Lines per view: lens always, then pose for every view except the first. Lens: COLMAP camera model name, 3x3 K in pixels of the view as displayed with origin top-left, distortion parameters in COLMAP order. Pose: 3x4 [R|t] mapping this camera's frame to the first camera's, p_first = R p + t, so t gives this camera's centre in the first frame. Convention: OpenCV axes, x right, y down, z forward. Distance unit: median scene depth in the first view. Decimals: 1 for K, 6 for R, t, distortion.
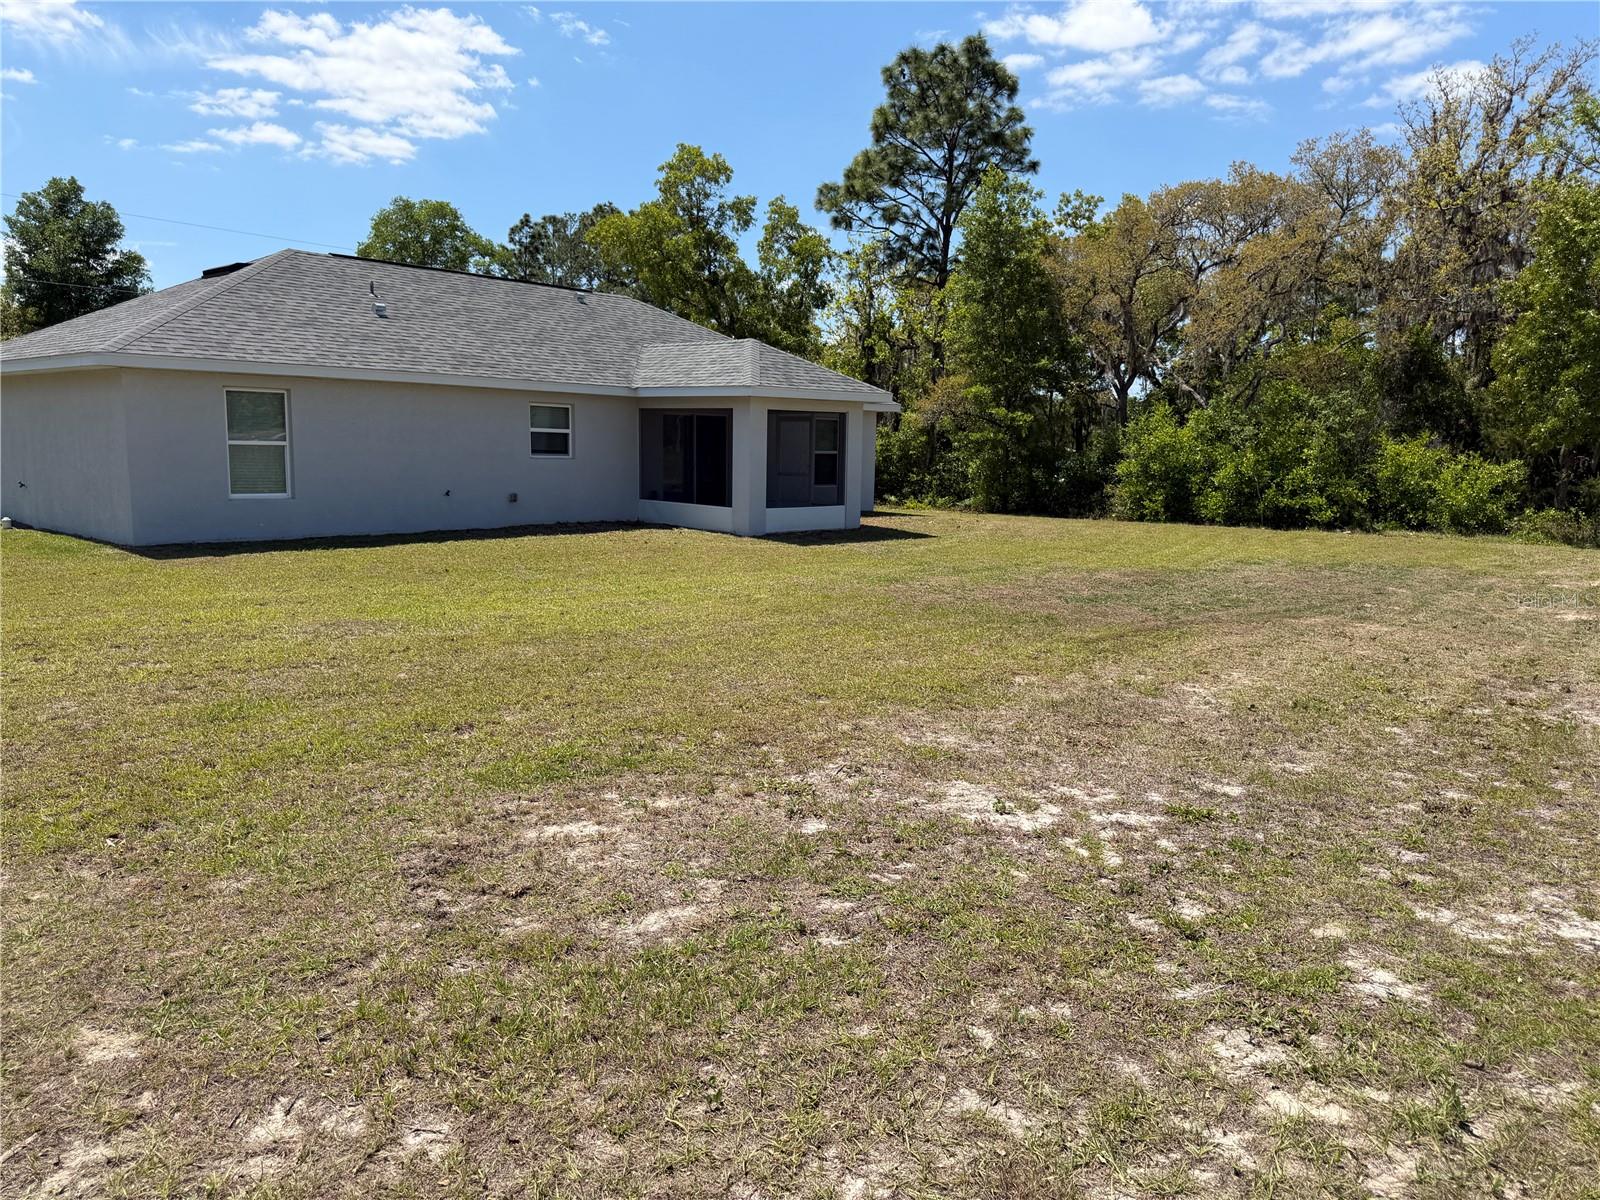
lens RADIAL K [[1103.2, 0, 800.0], [0, 1103.2, 600.0], [0, 0, 1]] dist [0.087664, -0.111171]
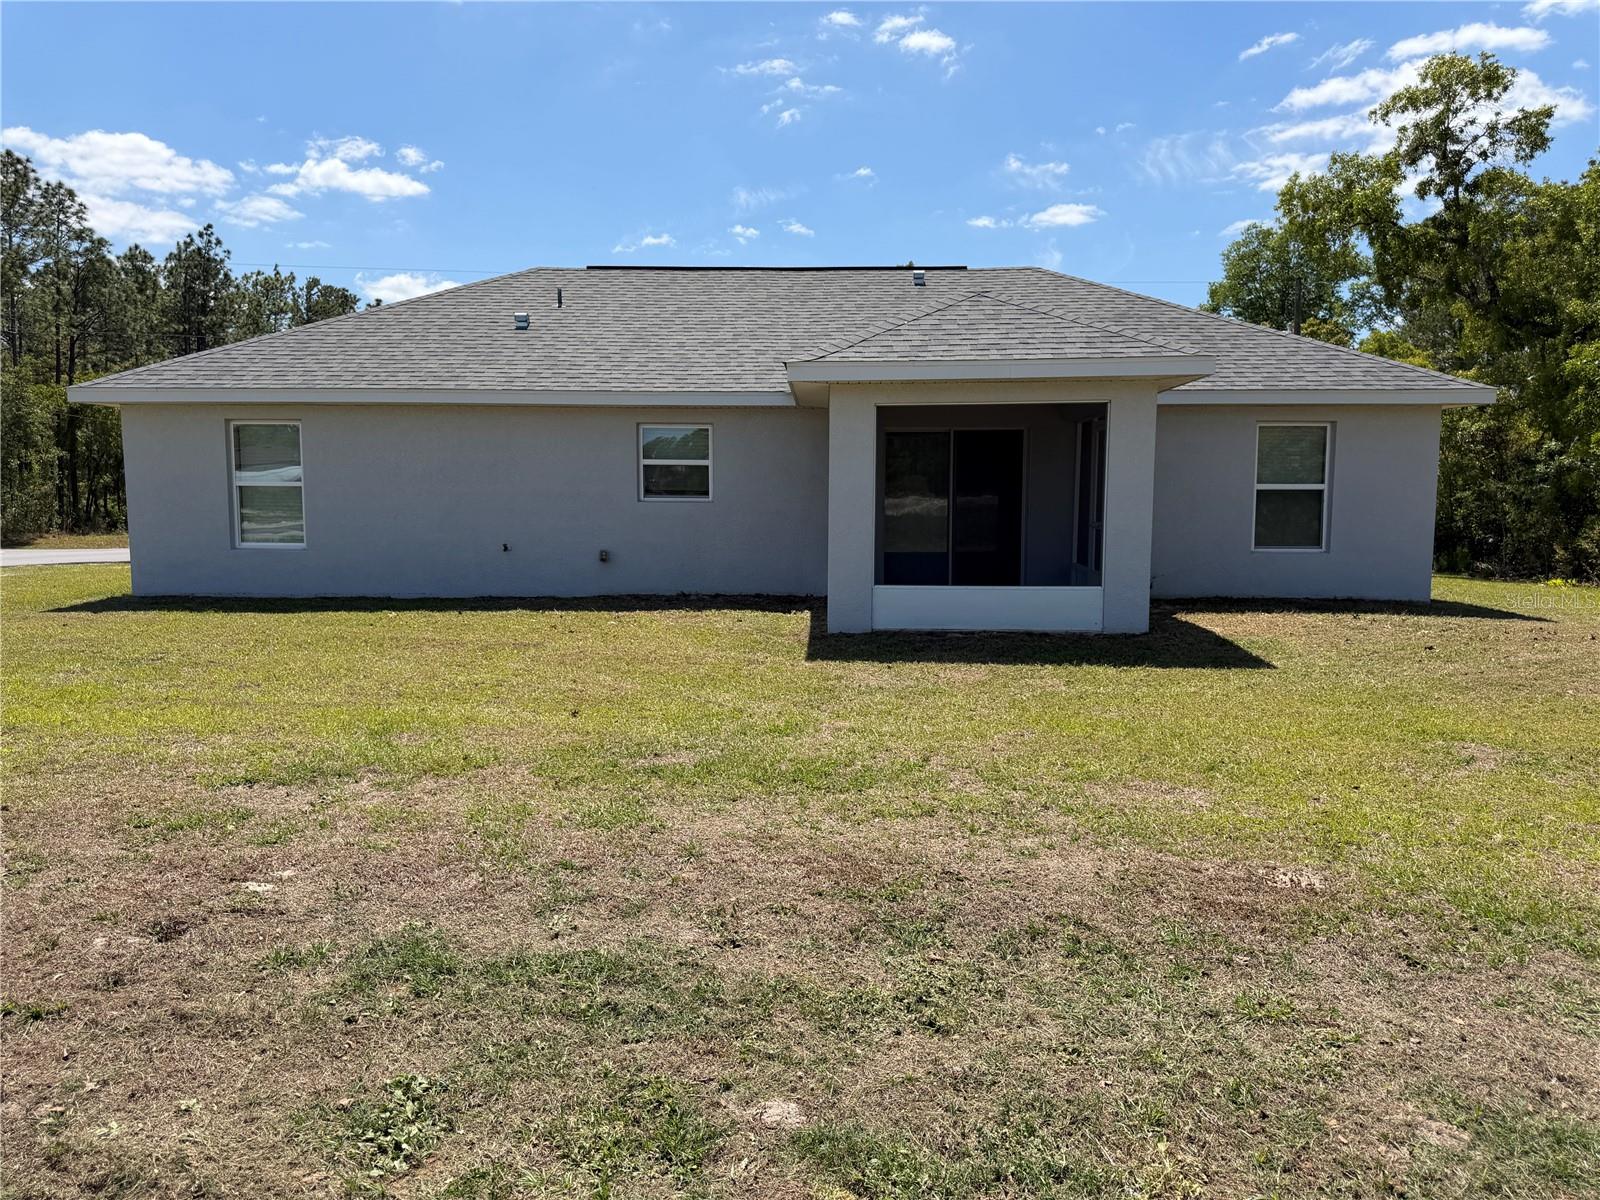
lens RADIAL K [[1103.2, 0, 800.0], [0, 1103.2, 600.0], [0, 0, 1]] dist [0.087664, -0.111171]
pose [[0.666493, 0.051621, -0.743722, 0.350214], [-0.091946, 0.995675, -0.013290, -0.063233], [0.739819, 0.077240, 0.668357, 0.589884]]
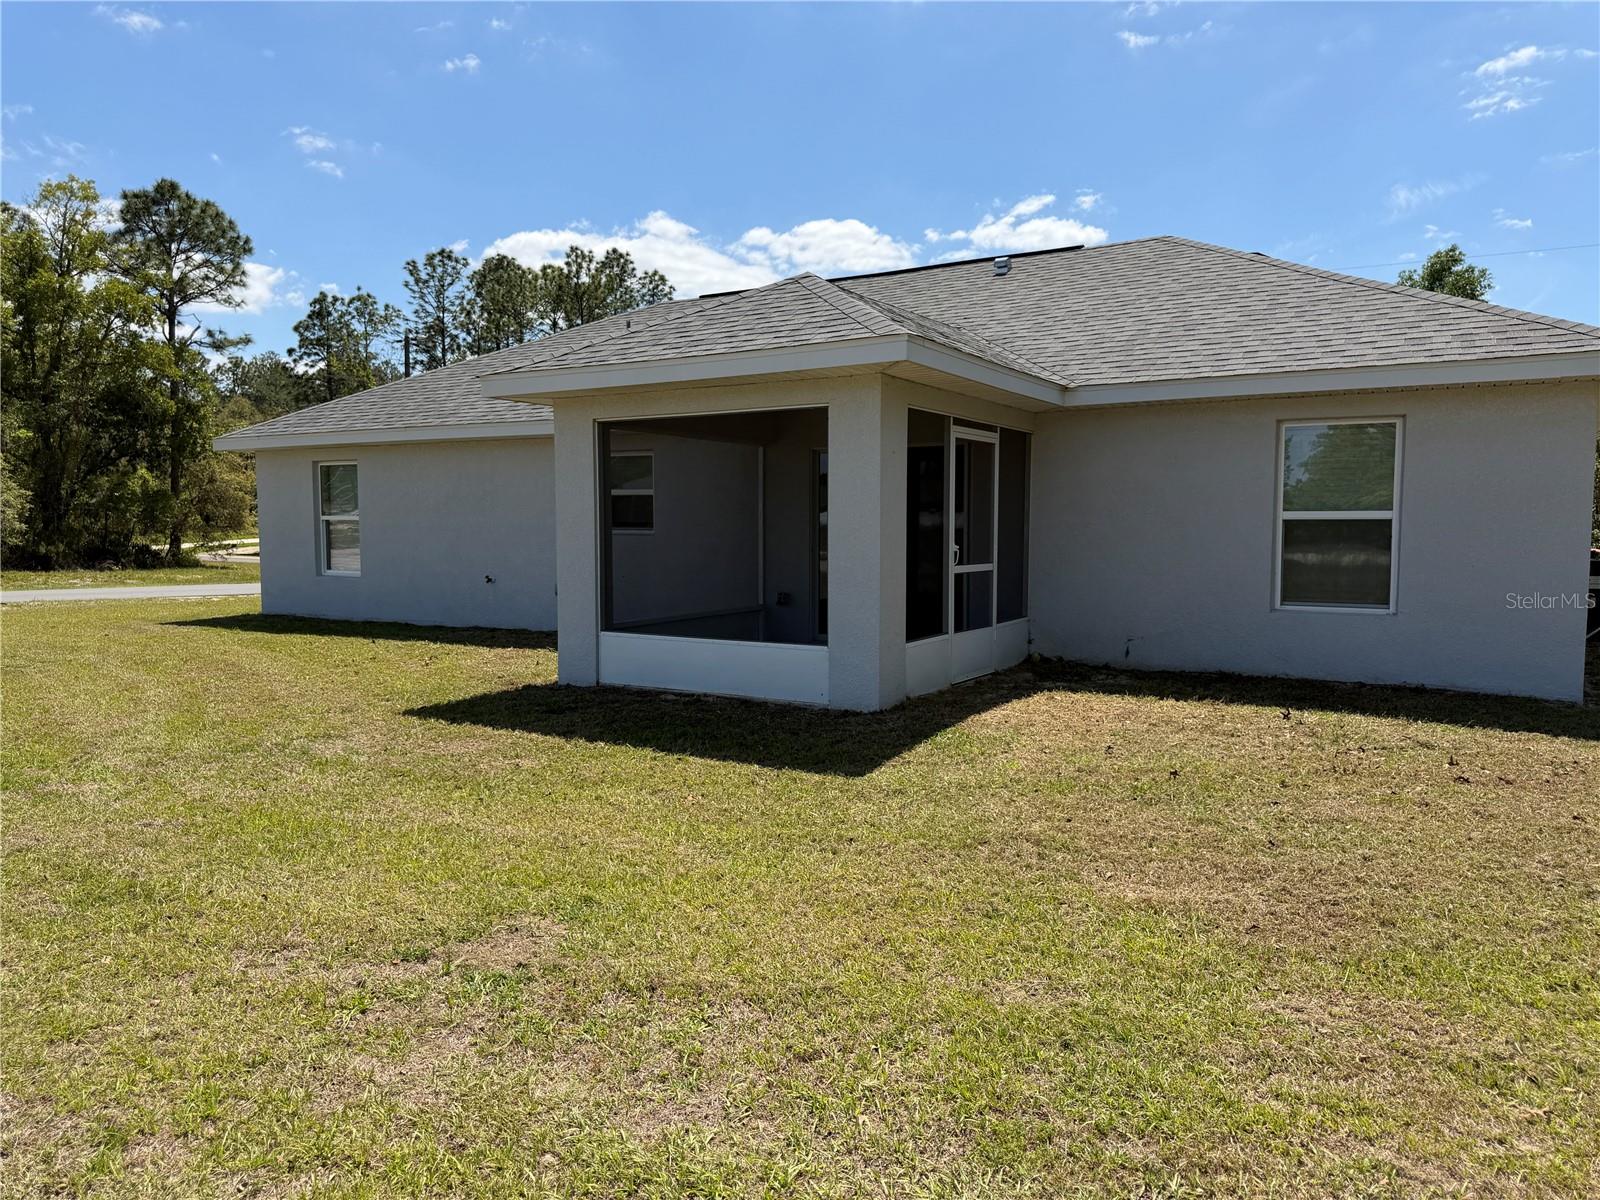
lens RADIAL K [[1103.2, 0, 800.0], [0, 1103.2, 600.0], [0, 0, 1]] dist [0.087664, -0.111171]
pose [[0.214181, 0.045036, -0.975755, 0.443024], [-0.130294, 0.991327, 0.017155, -0.113380], [0.968065, 0.123460, 0.218191, 0.957605]]
